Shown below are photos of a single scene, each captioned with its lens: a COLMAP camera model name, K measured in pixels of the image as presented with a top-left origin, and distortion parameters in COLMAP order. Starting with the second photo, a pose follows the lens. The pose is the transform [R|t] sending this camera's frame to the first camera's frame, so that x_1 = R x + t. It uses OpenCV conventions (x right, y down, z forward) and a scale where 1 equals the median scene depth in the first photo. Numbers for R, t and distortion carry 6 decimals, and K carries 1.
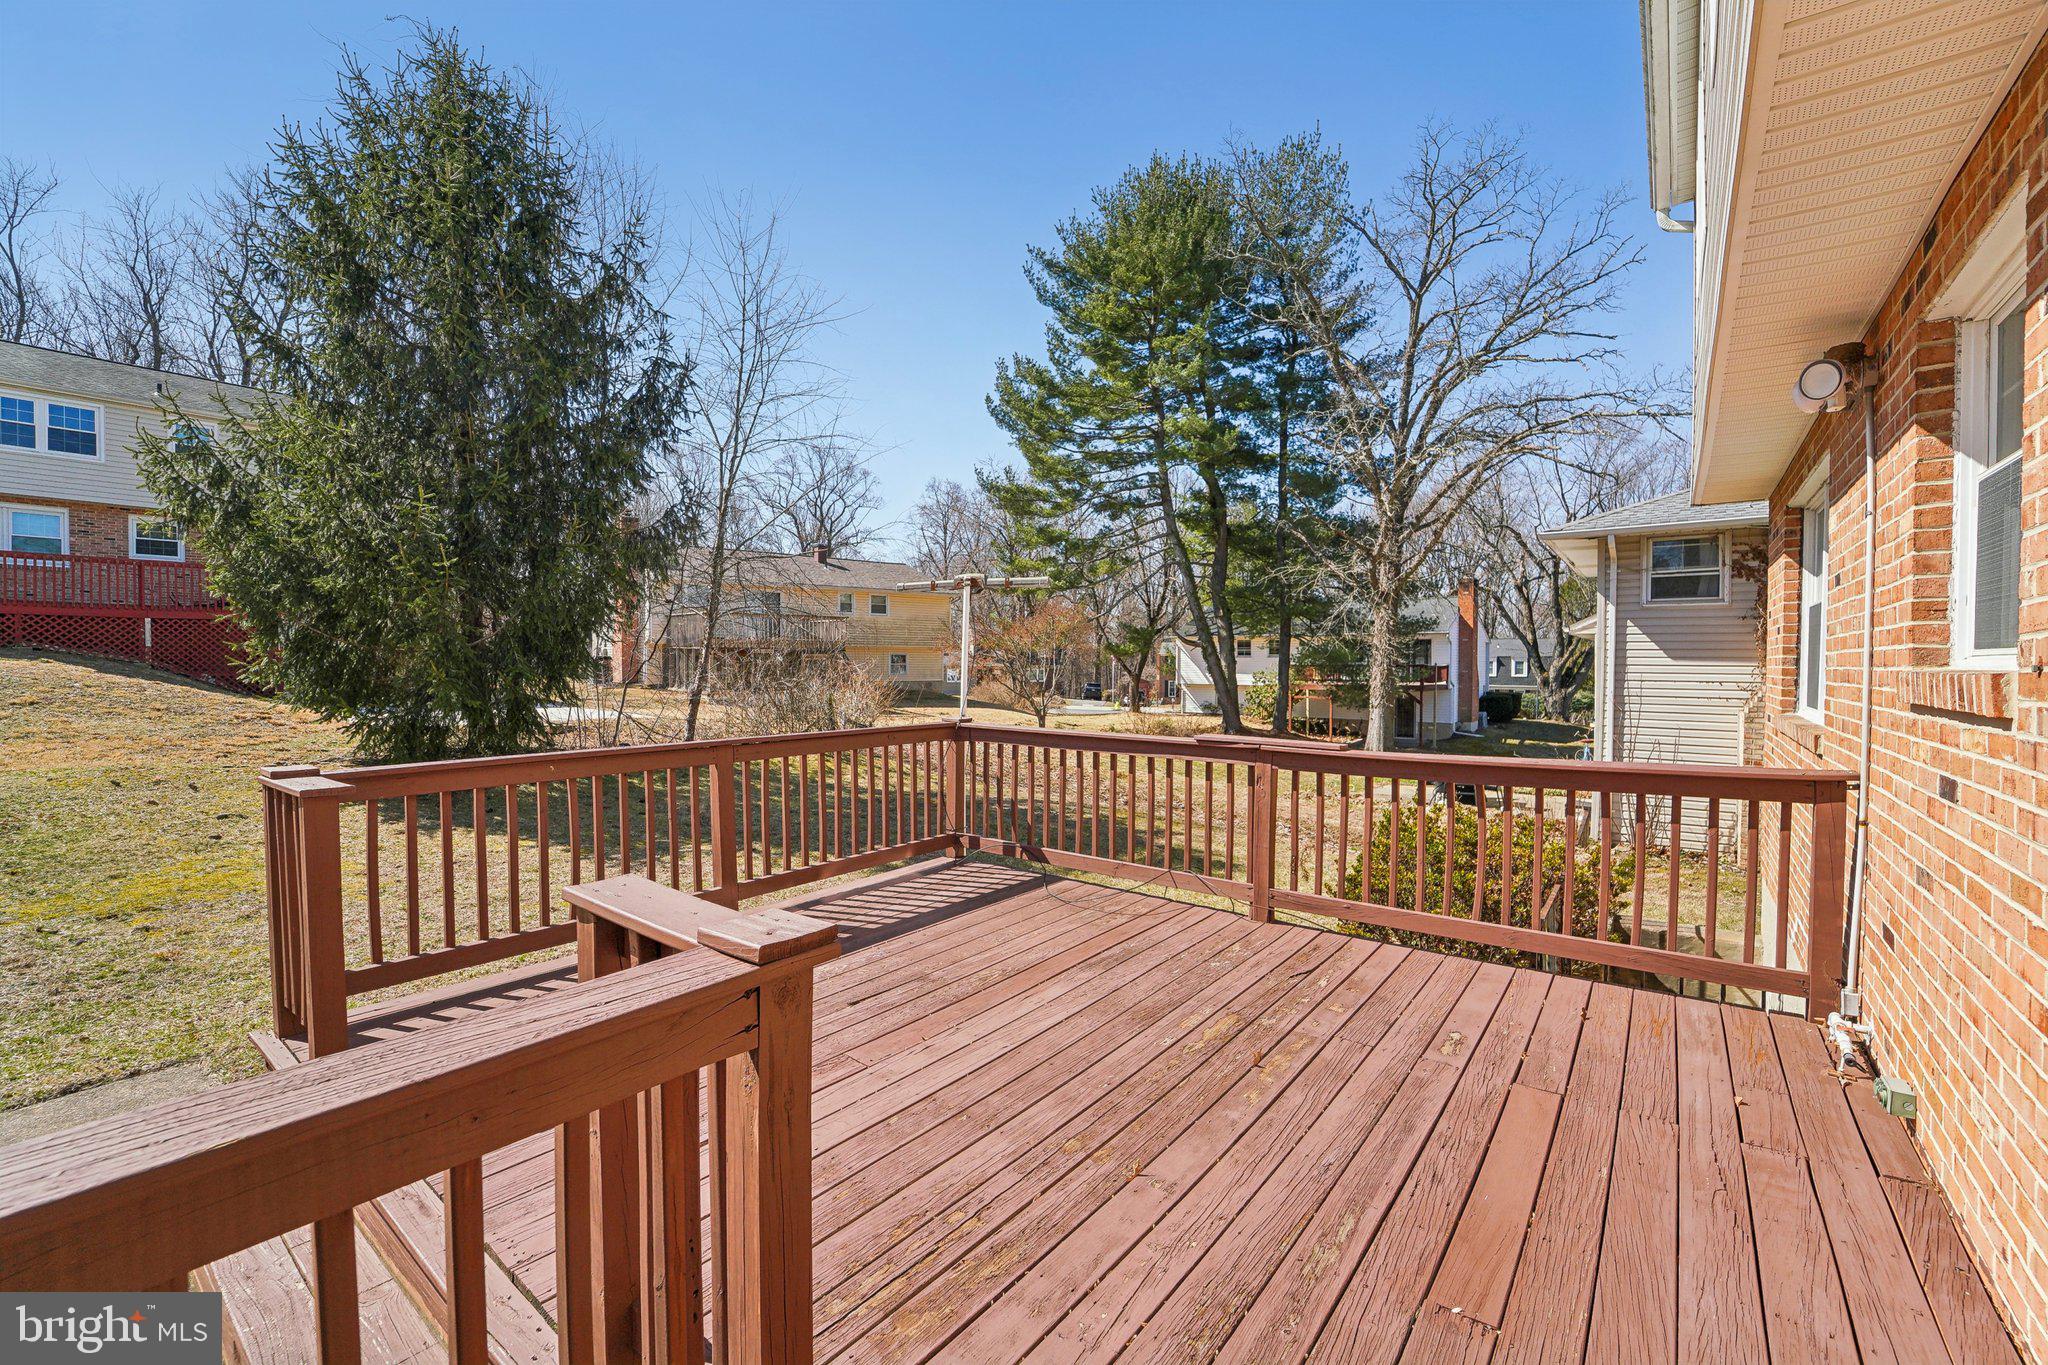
lens RADIAL K [[830.8, 0, 1034.9], [0, 830.8, 678.7], [0, 0, 1]] dist [-0.023500, 0.002224]
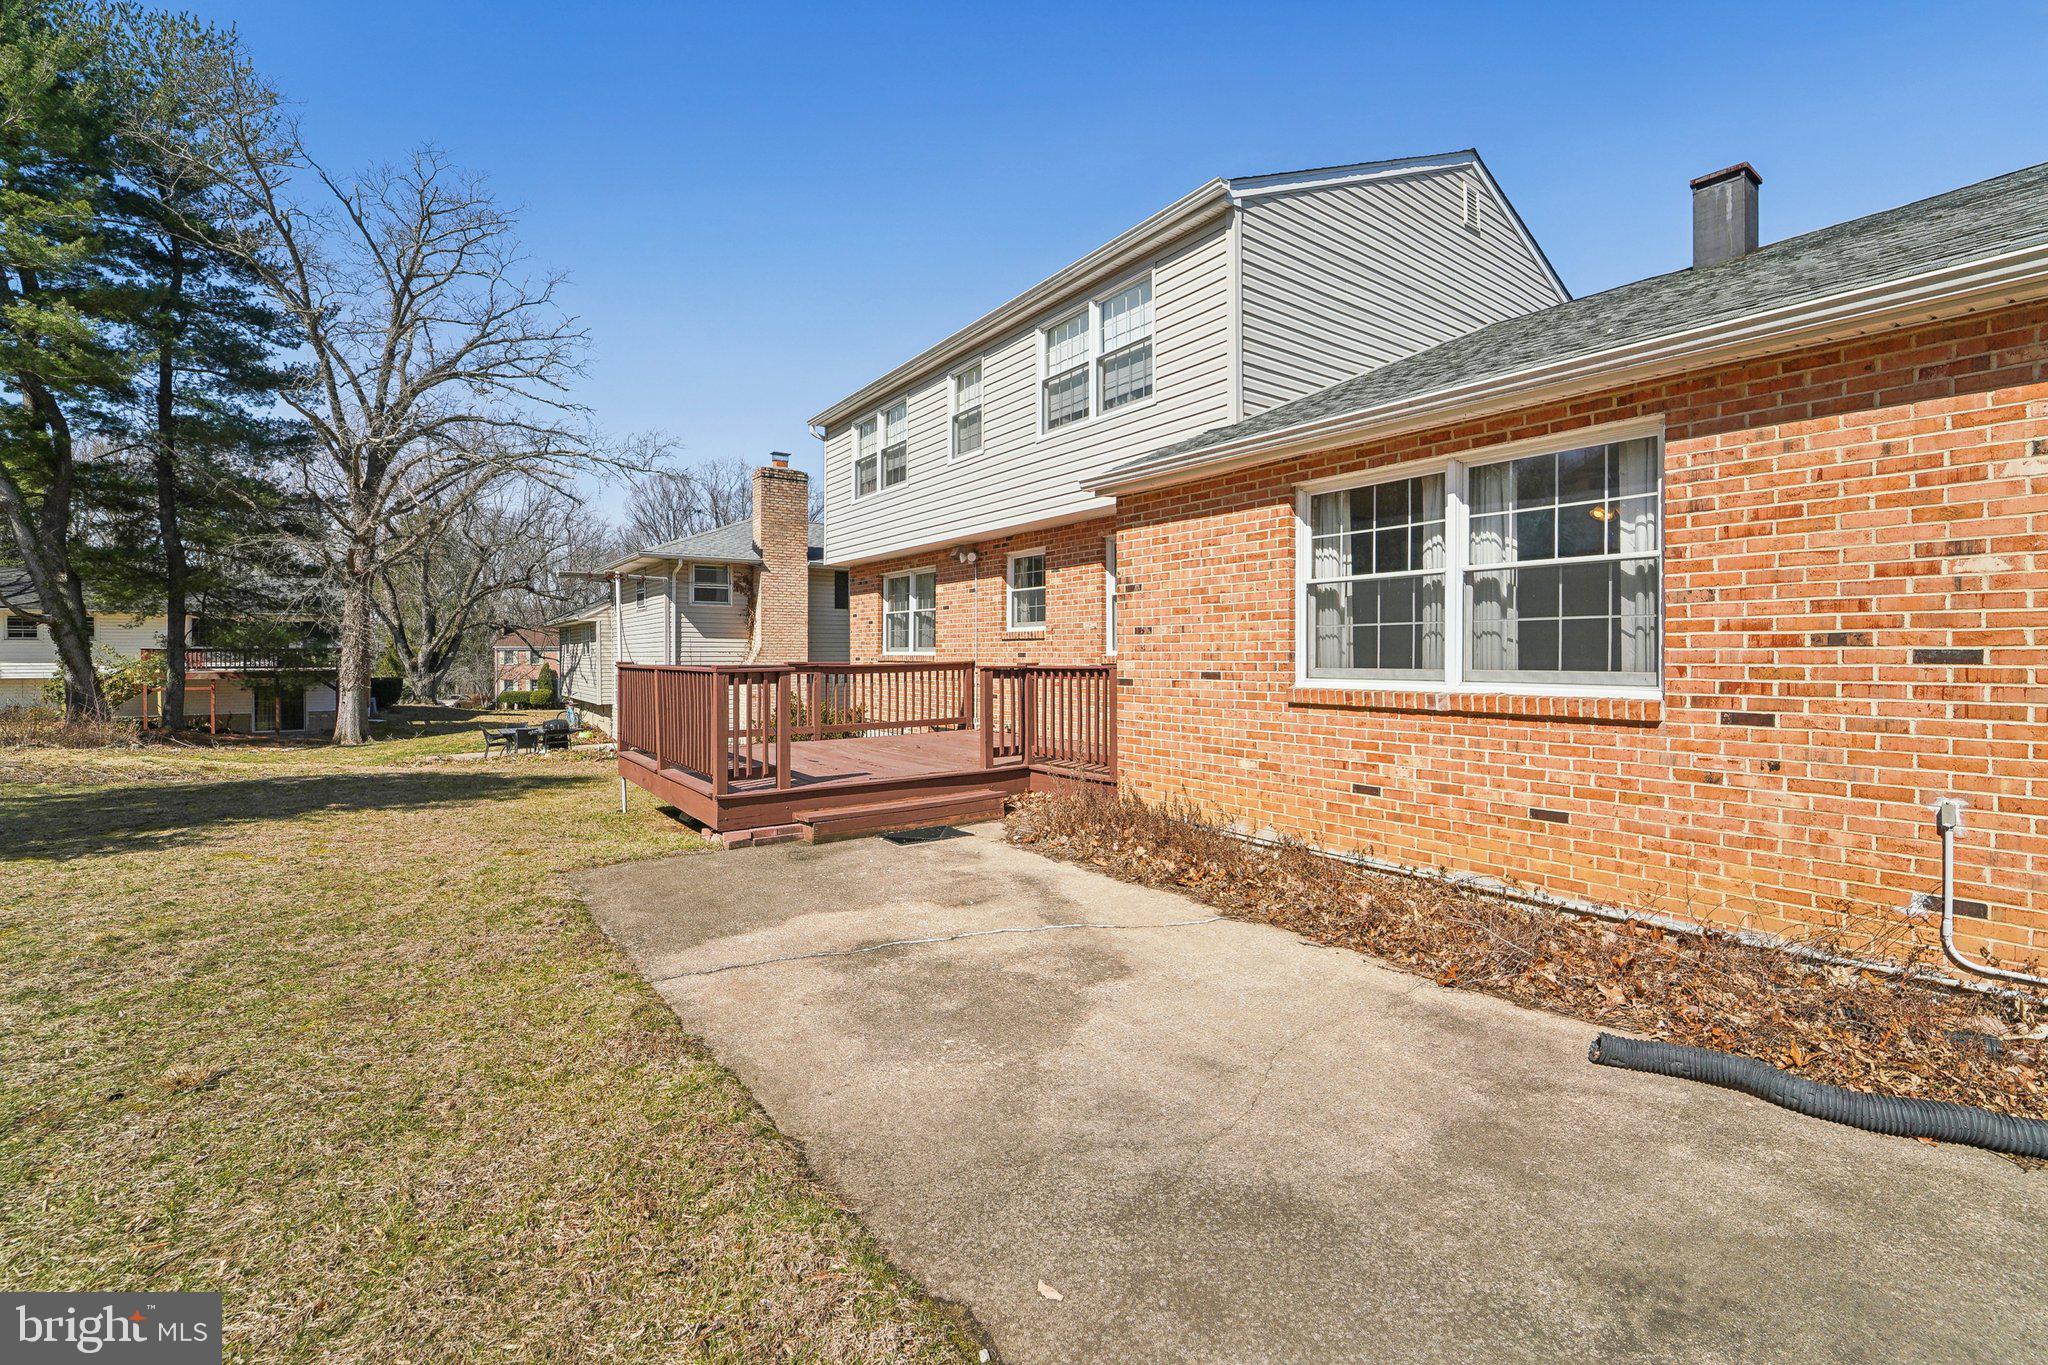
lens RADIAL K [[830.8, 0, 1025.7], [0, 830.8, 664.6], [0, 0, 1]] dist [-0.023500, 0.002224]
pose [[0.271614, -0.016547, 0.962264, -0.299715], [0.021160, 0.999713, 0.011218, 0.010882], [-0.962174, 0.017314, 0.271886, -0.030986]]
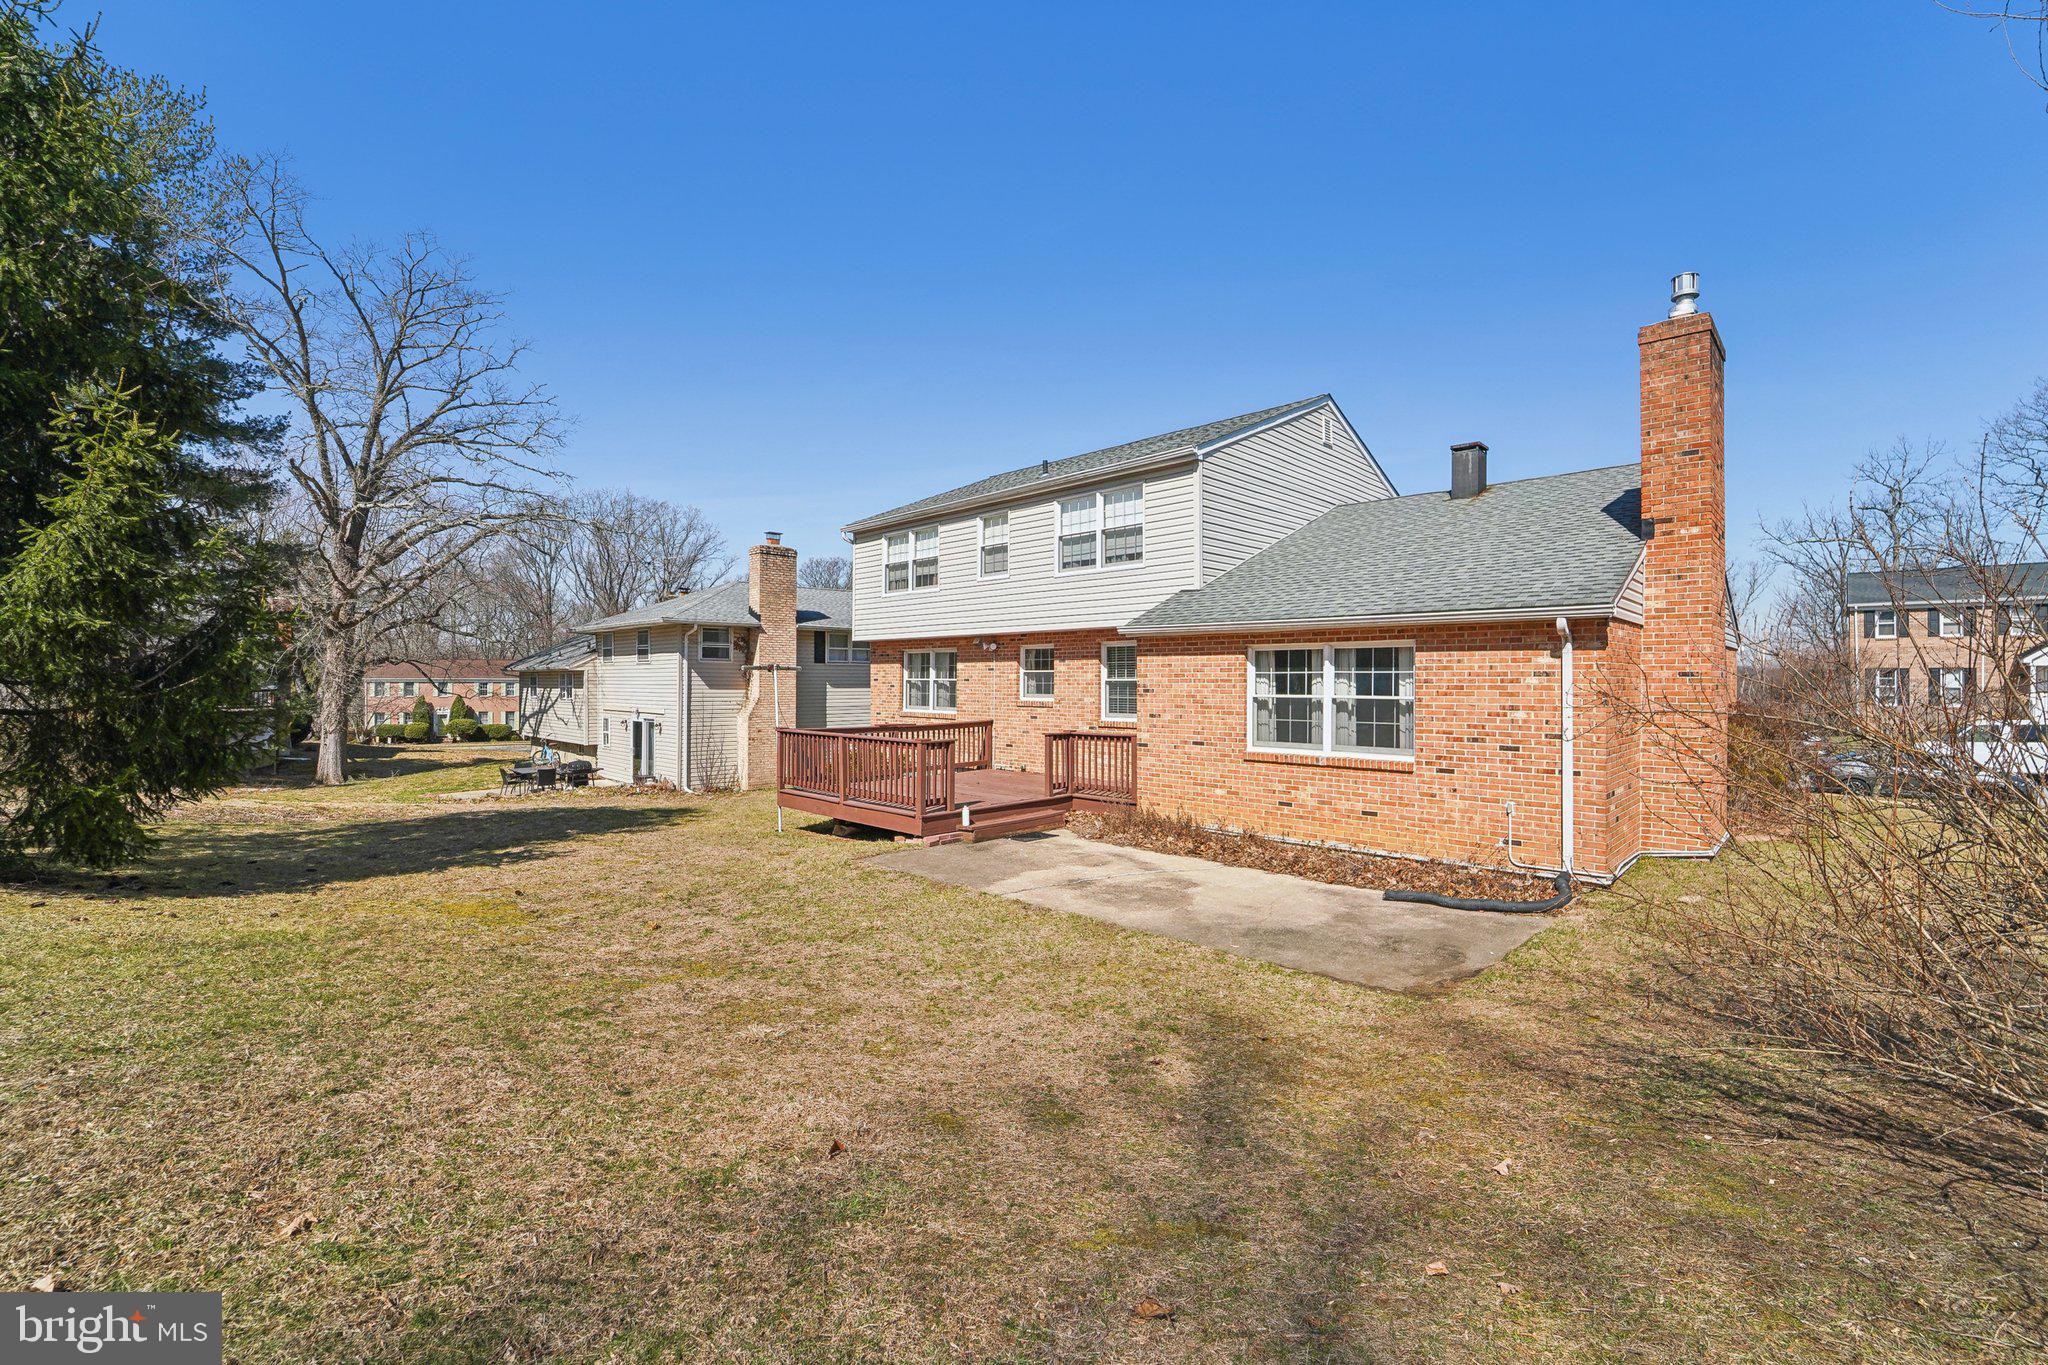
lens RADIAL K [[830.8, 0, 1013.8], [0, 830.8, 685.1], [0, 0, 1]] dist [-0.023500, 0.002224]
pose [[0.123936, -0.009187, 0.992248, -0.496393], [0.017324, 0.999825, 0.007094, -0.017134], [-0.992139, 0.016311, 0.124073, 0.023731]]
